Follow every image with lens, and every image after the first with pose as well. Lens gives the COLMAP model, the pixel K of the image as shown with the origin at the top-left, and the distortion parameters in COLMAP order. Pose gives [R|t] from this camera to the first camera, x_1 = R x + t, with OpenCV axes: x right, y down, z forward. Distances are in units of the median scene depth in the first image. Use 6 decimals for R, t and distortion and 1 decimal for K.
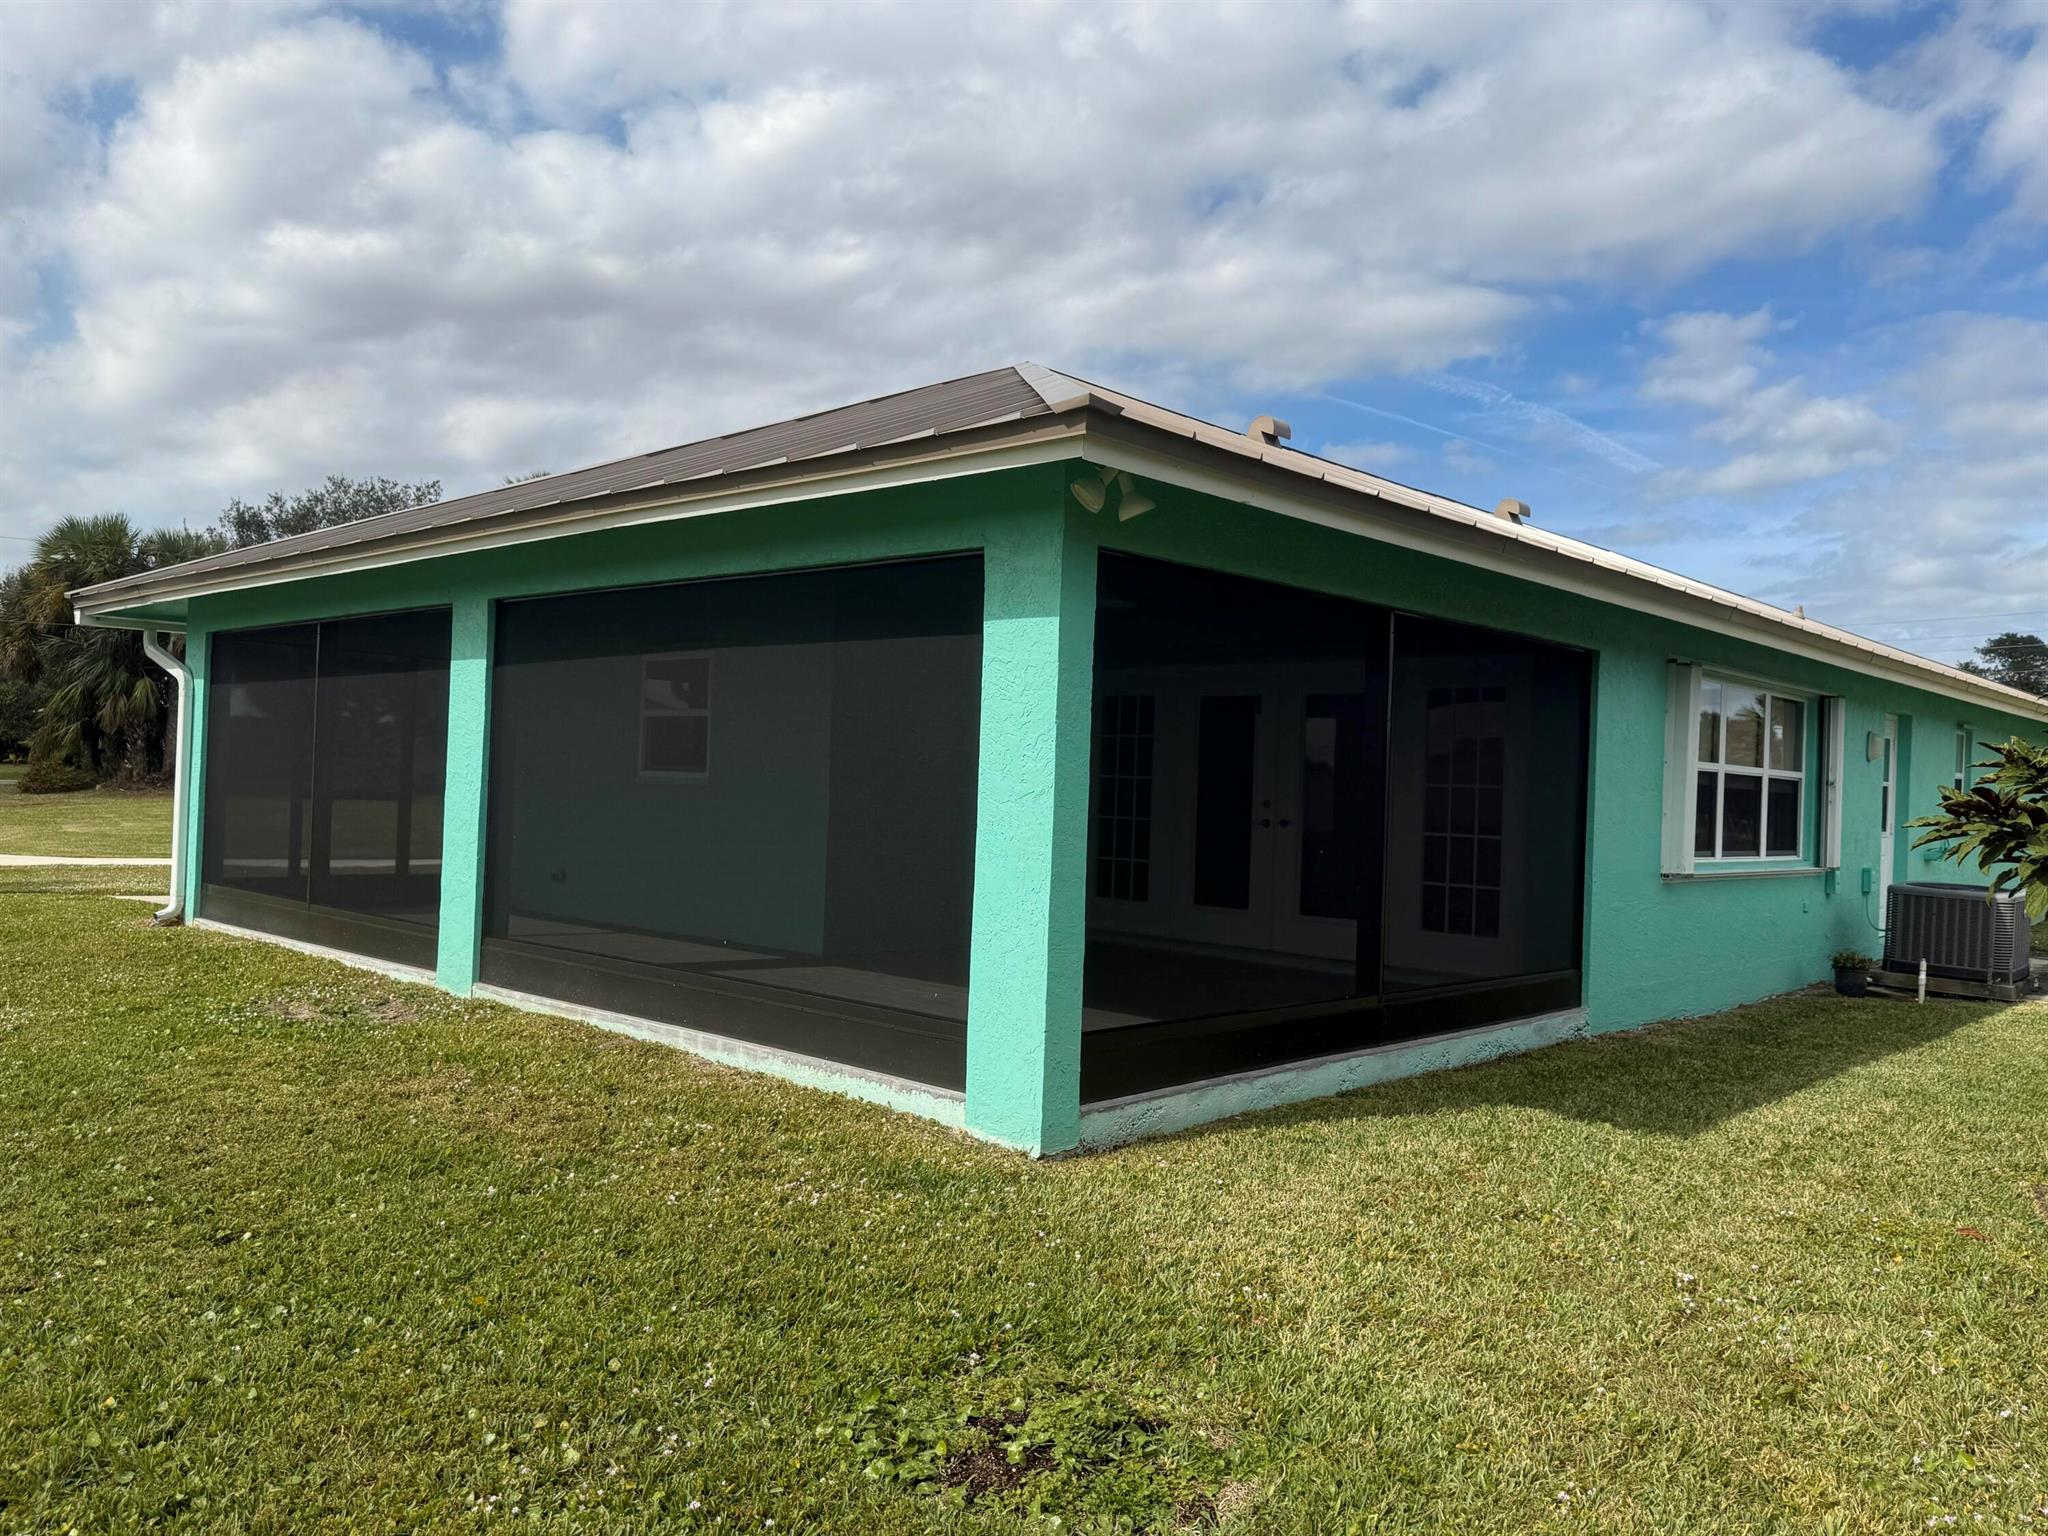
lens RADIAL K [[1513.4, 0, 1033.8], [0, 1513.4, 771.2], [0, 0, 1]] dist [0.089580, -0.000112]
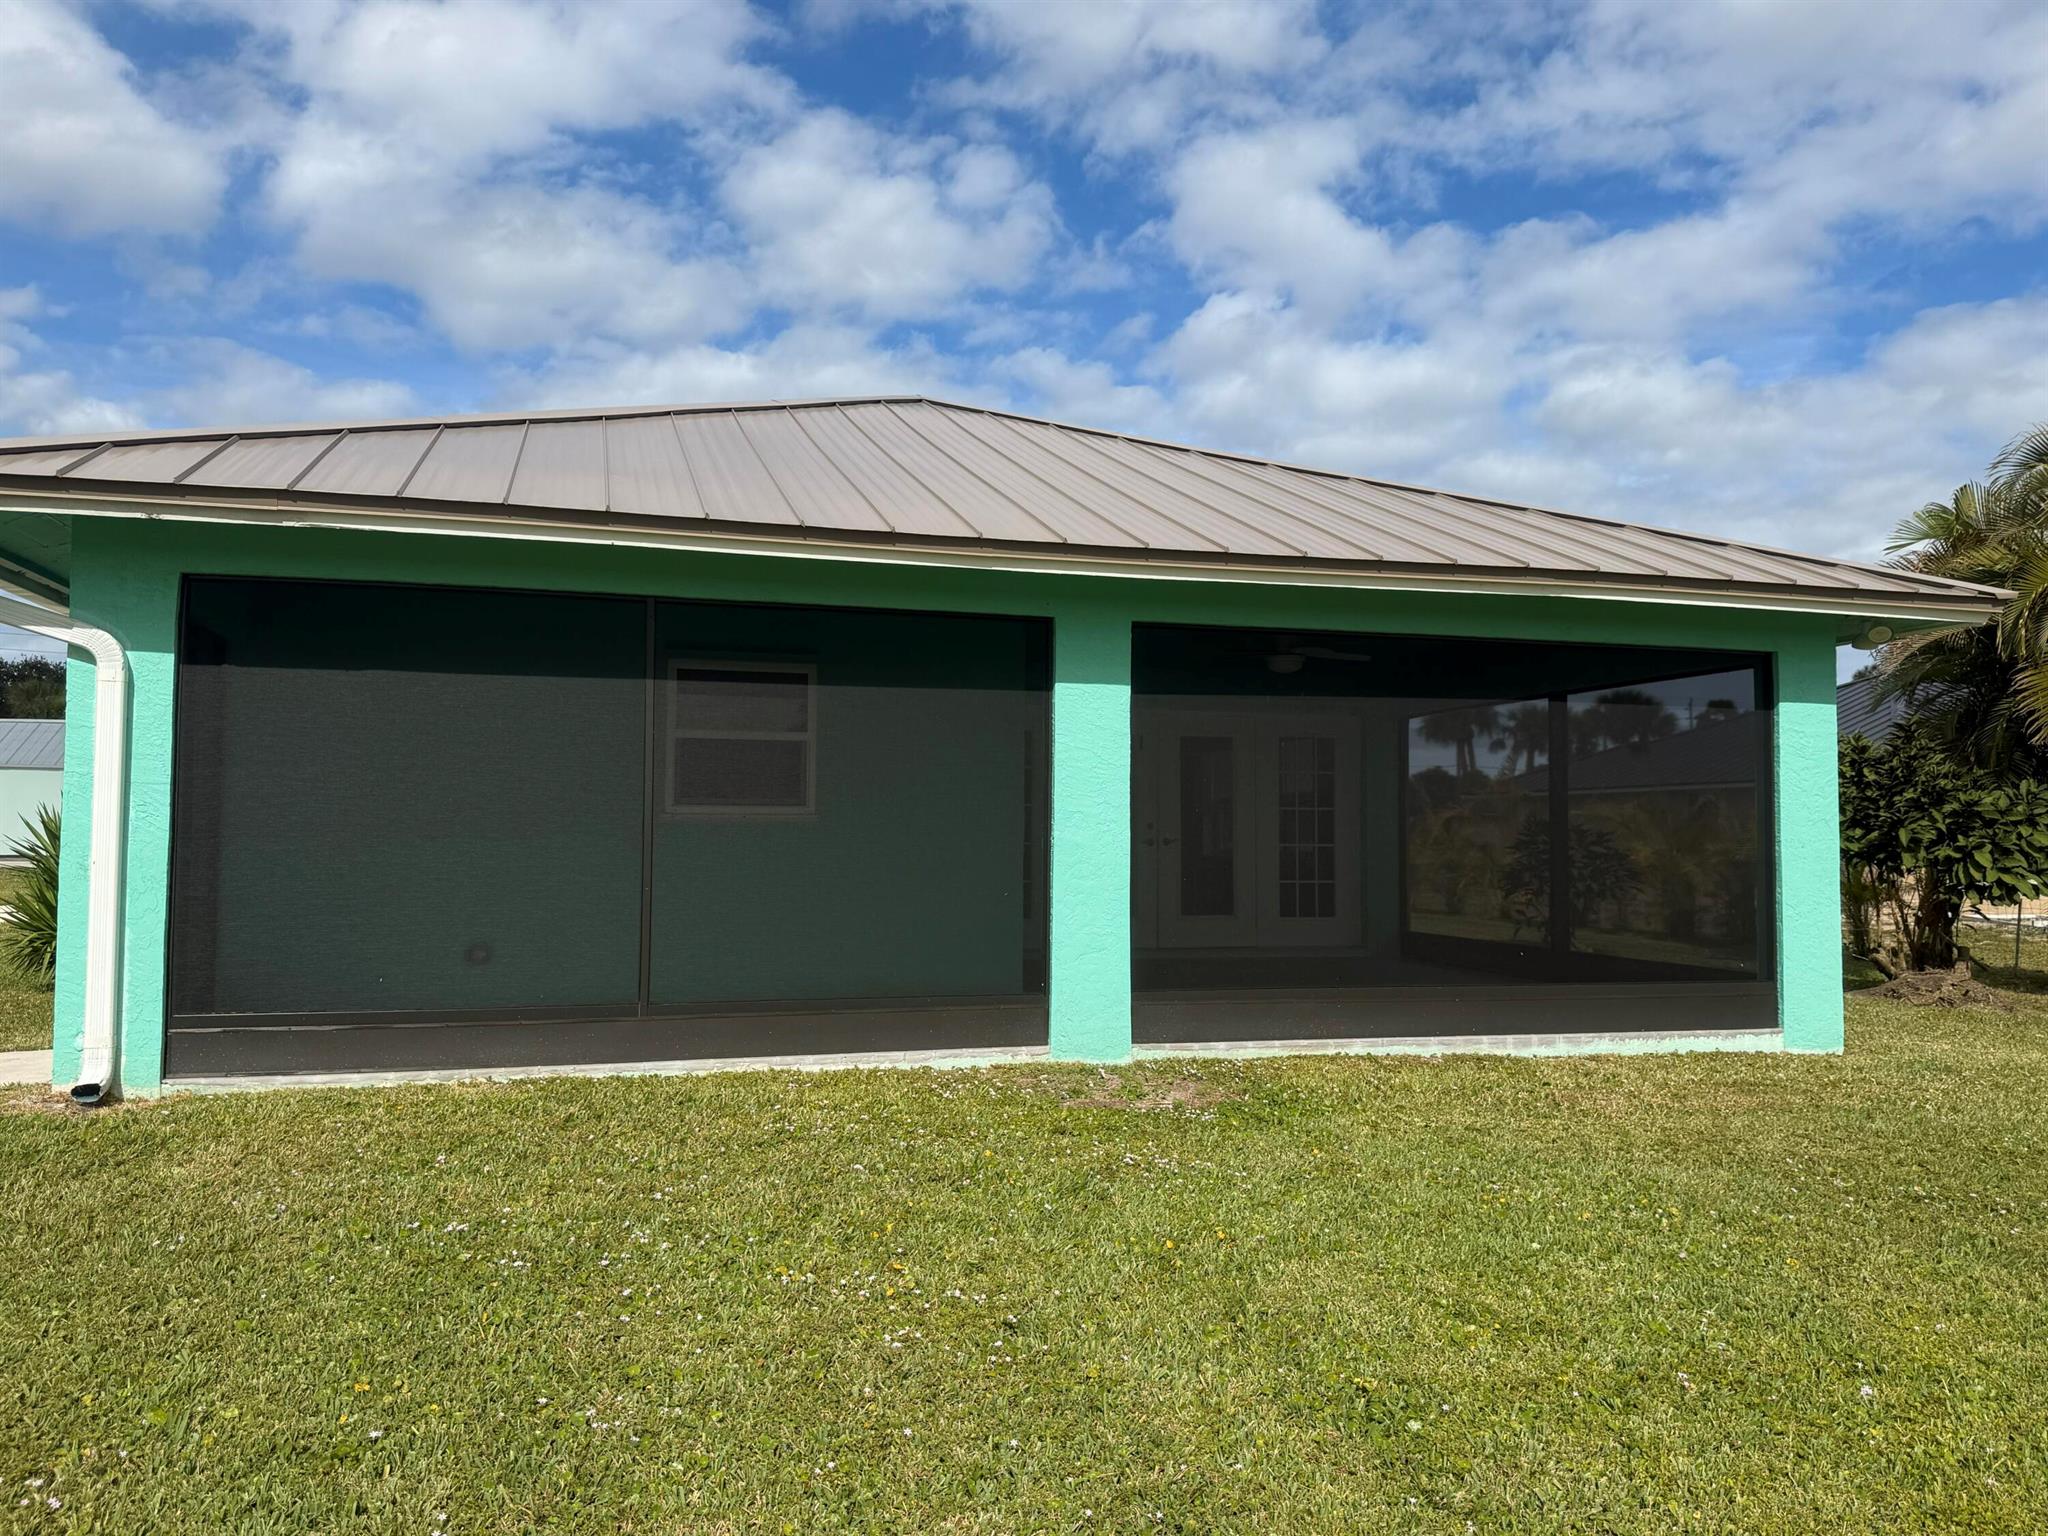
lens RADIAL K [[1513.4, 0, 1033.8], [0, 1513.4, 771.2], [0, 0, 1]] dist [0.089580, -0.000112]
pose [[0.515298, 0.004722, 0.856998, -1.059158], [0.002820, 0.999970, -0.007205, -0.015211], [-0.857006, 0.006129, 0.515270, 0.540376]]
